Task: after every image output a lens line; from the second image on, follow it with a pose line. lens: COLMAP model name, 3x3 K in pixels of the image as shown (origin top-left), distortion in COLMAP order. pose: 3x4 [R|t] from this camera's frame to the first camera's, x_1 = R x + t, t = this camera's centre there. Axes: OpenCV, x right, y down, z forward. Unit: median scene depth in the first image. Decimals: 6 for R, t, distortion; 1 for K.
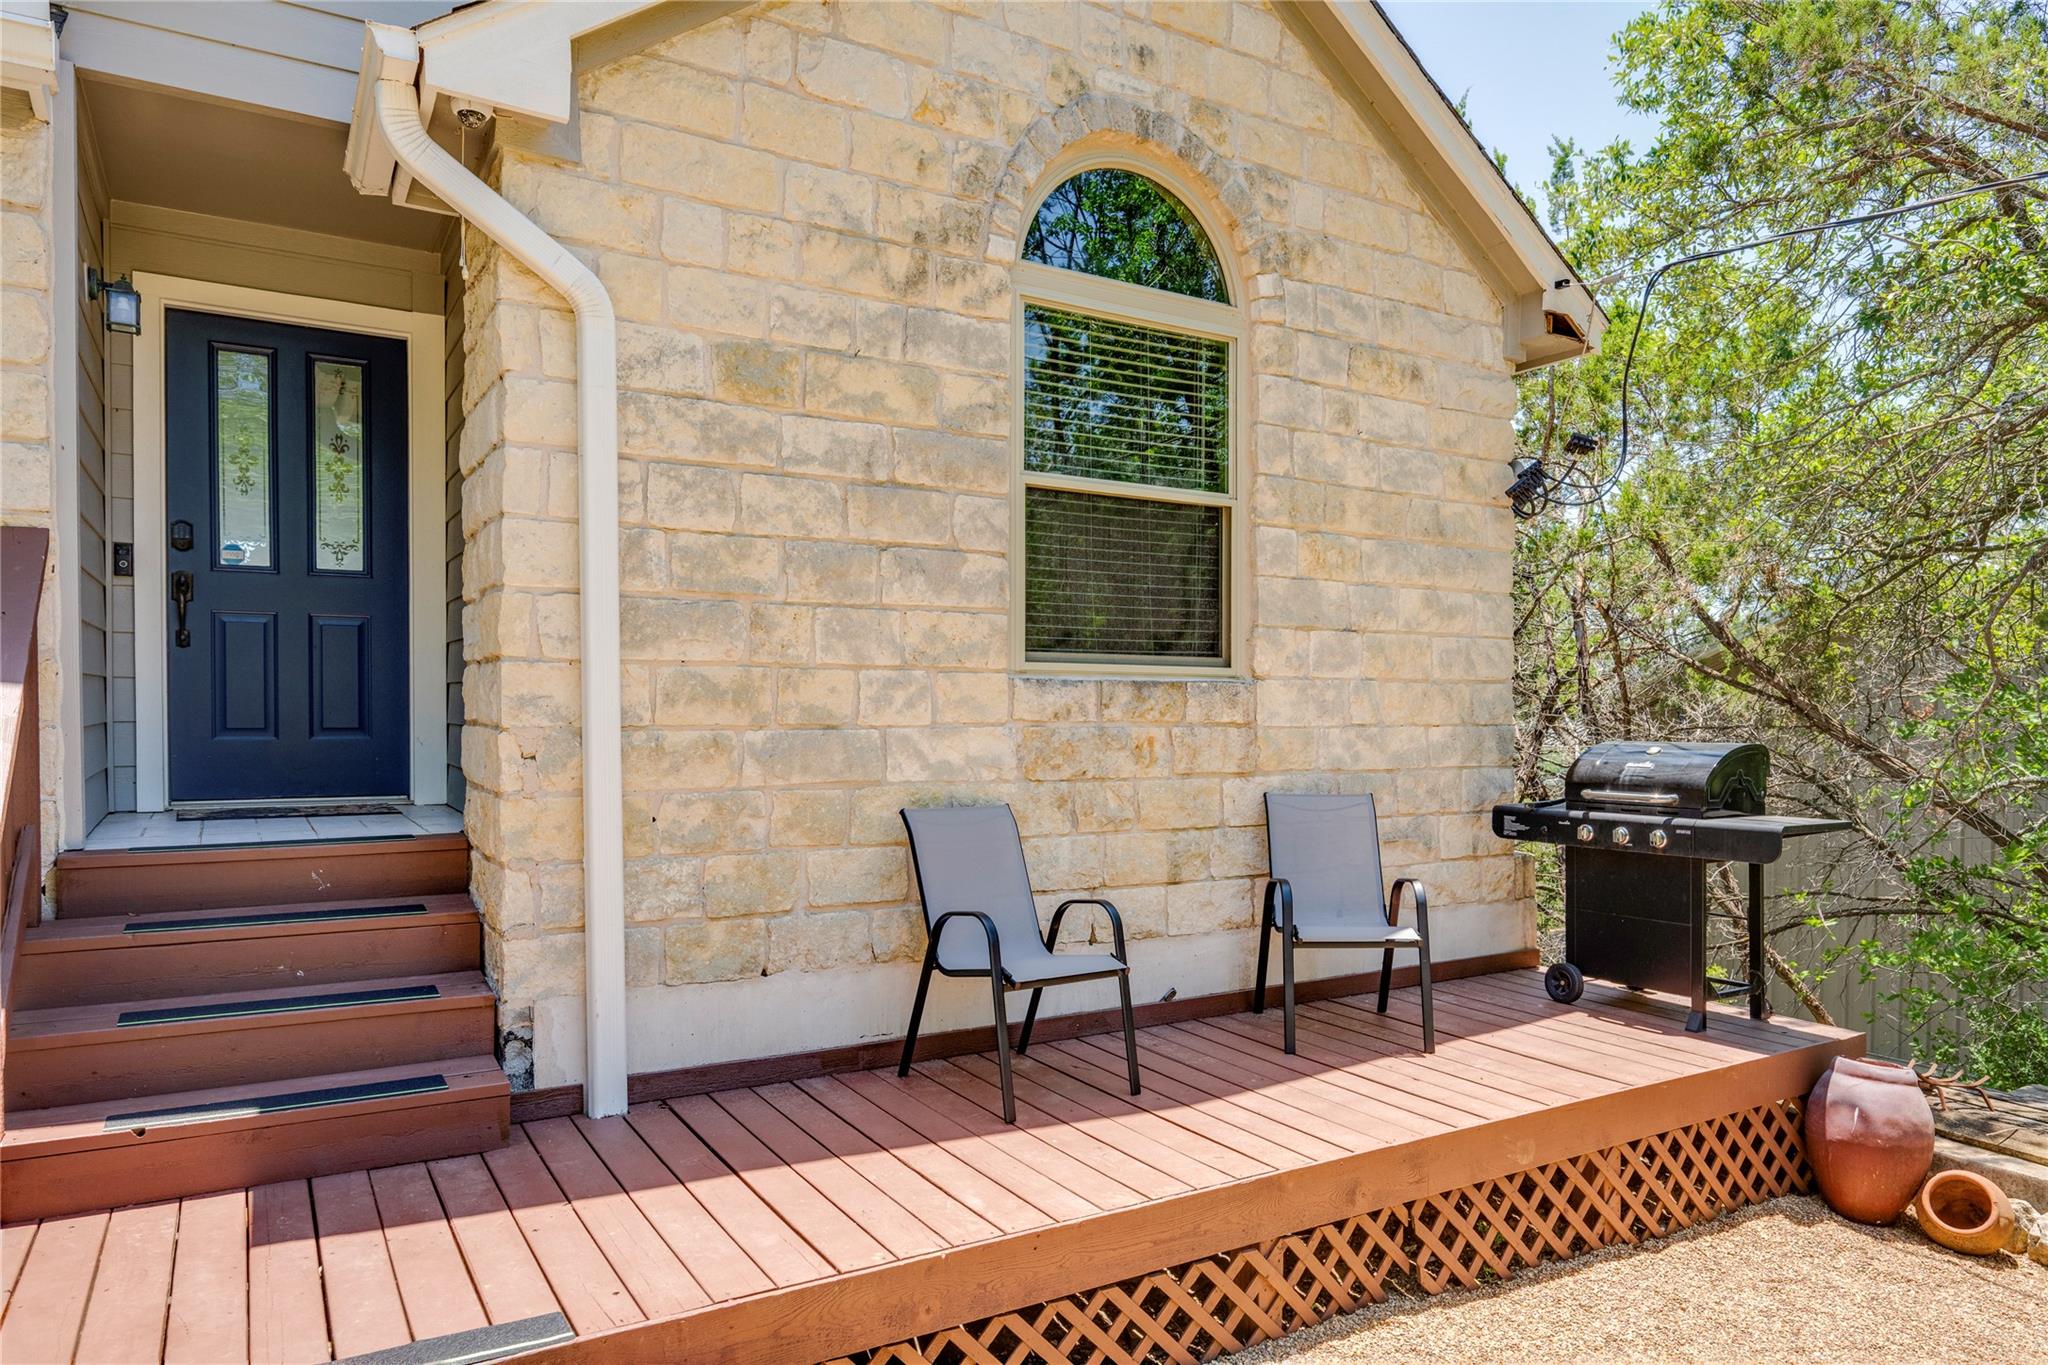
lens RADIAL K [[1323.2, 0, 1029.5], [0, 1323.2, 752.0], [0, 0, 1]] dist [-0.003762, -0.000984]
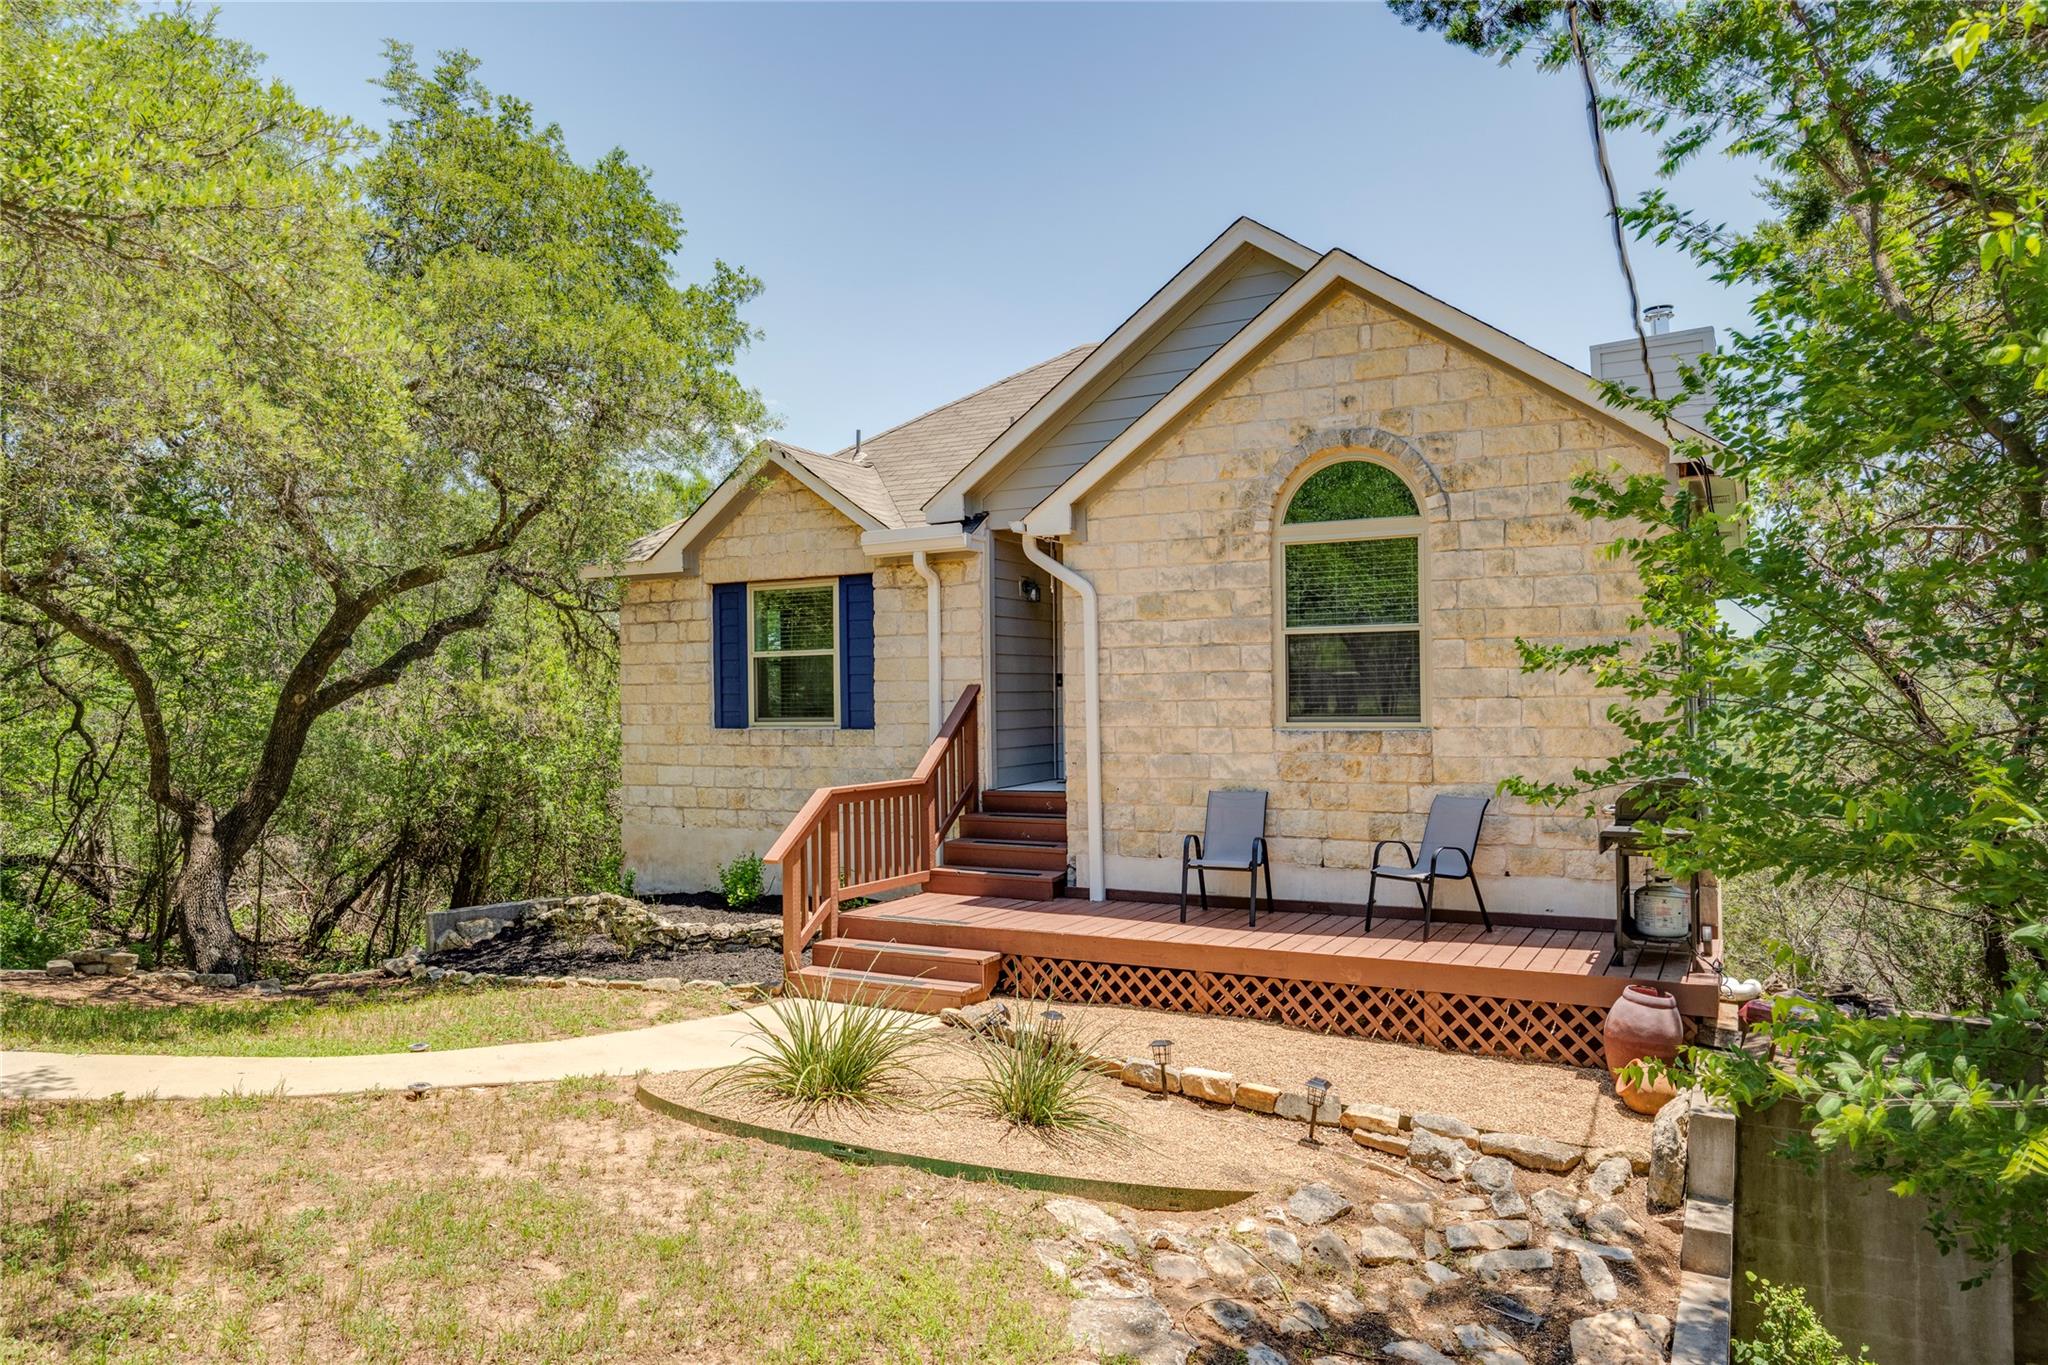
lens RADIAL K [[1323.2, 0, 1029.5], [0, 1323.2, 752.0], [0, 0, 1]] dist [-0.003762, -0.000984]
pose [[0.505301, 0.023188, -0.862631, 1.632652], [-0.013922, 0.999728, 0.018718, -0.058264], [0.862831, 0.002551, 0.505487, -0.381518]]
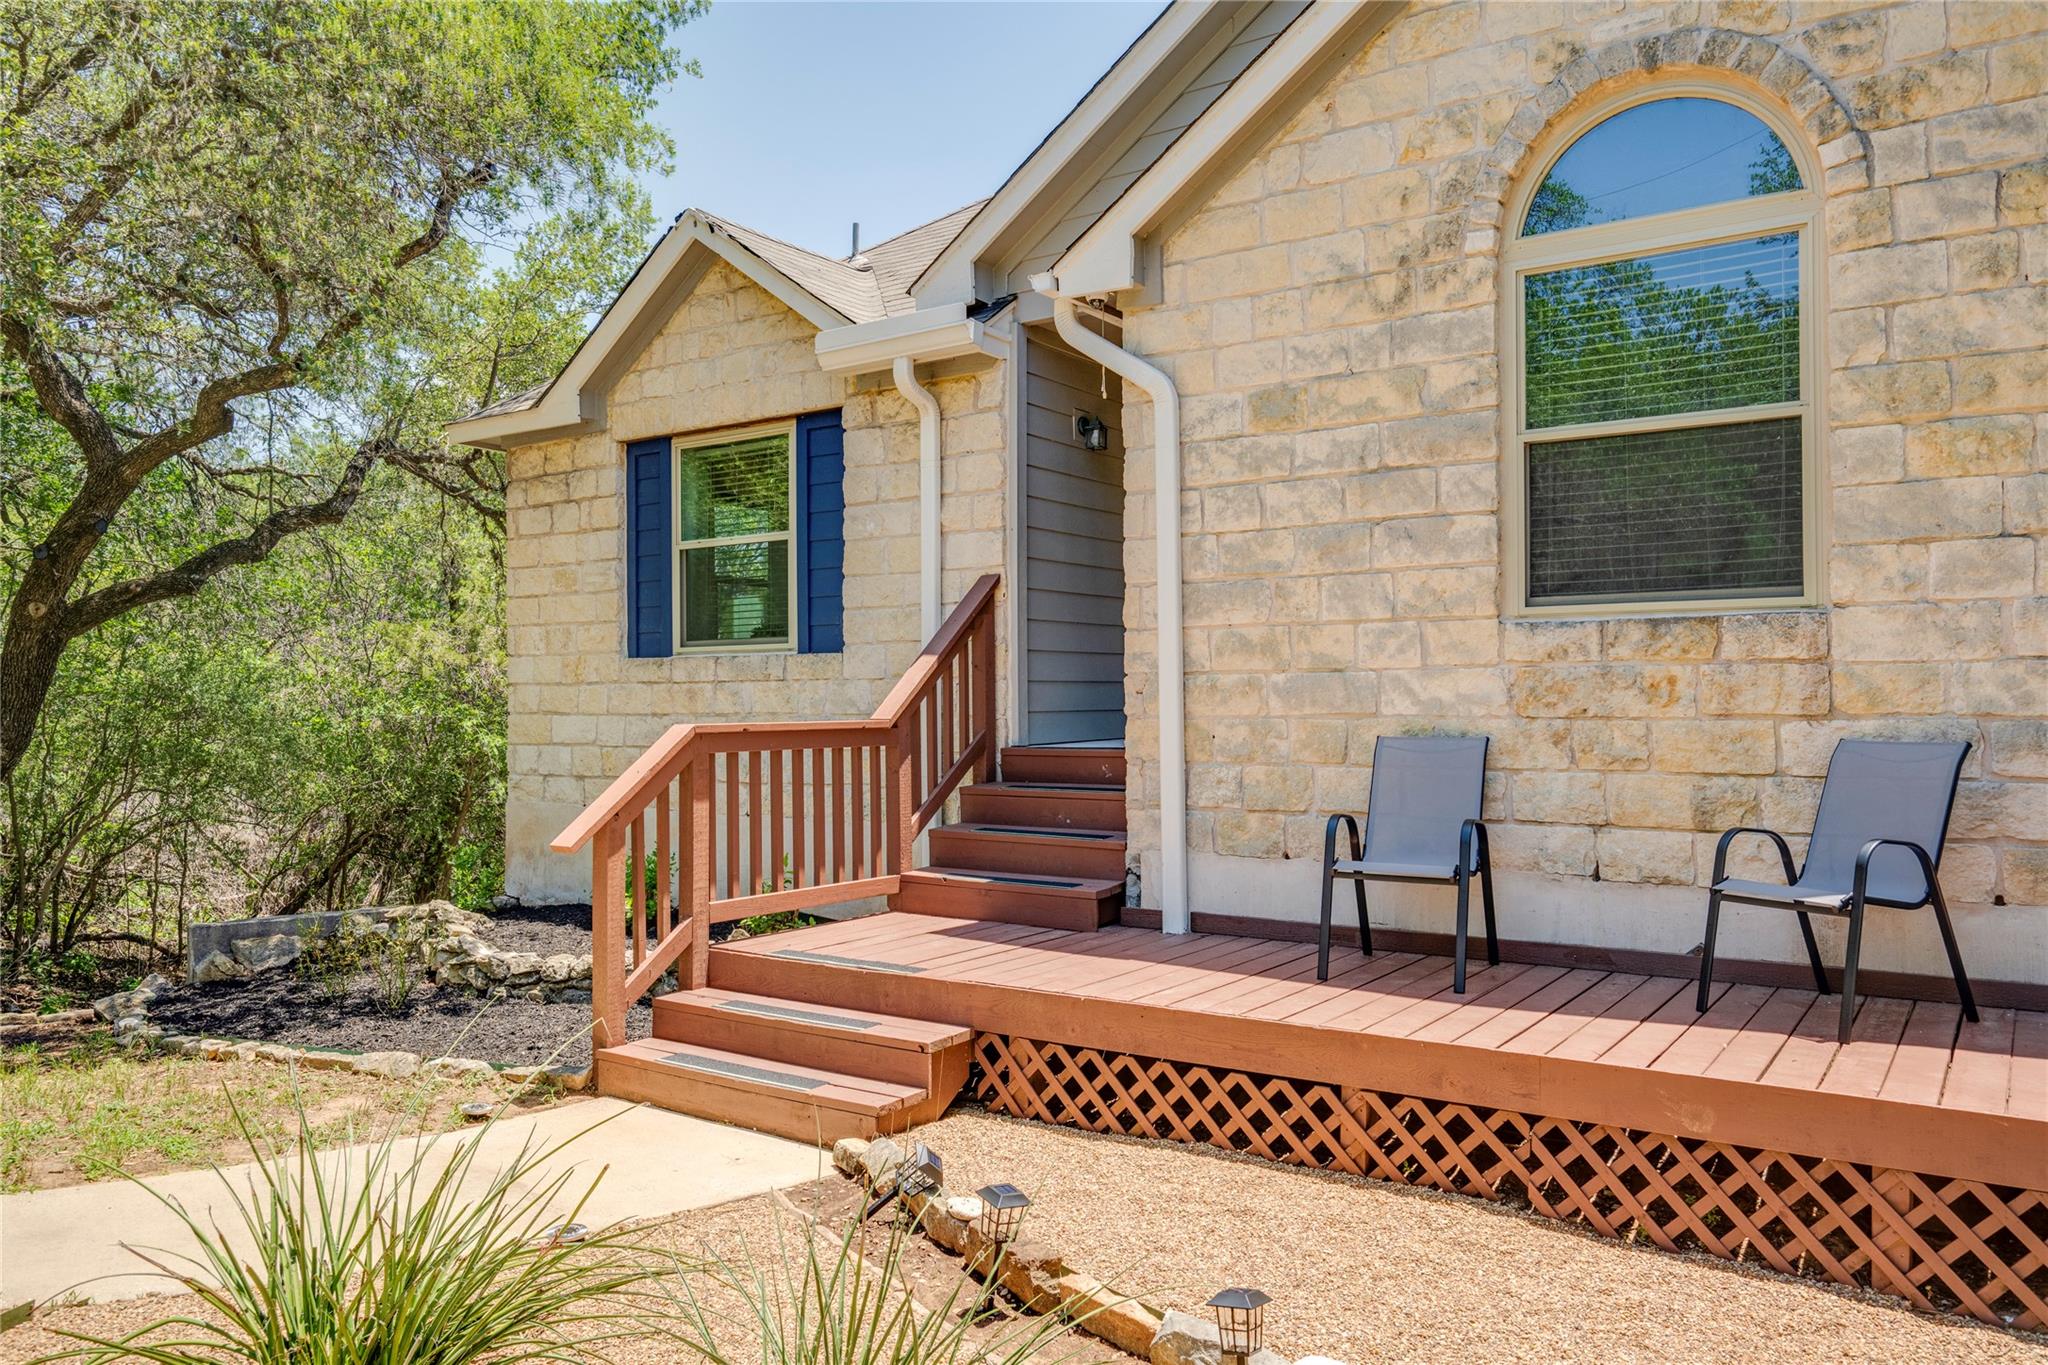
lens RADIAL K [[1449.5, 0, 1027.5], [0, 1449.5, 728.5], [0, 0, 1]] dist [-0.004526, 0.003198]
pose [[0.406300, 0.008609, -0.913699, 0.963337], [-0.023813, 0.999716, -0.001170, 0.044079], [0.913429, 0.022233, 0.406390, 0.161407]]
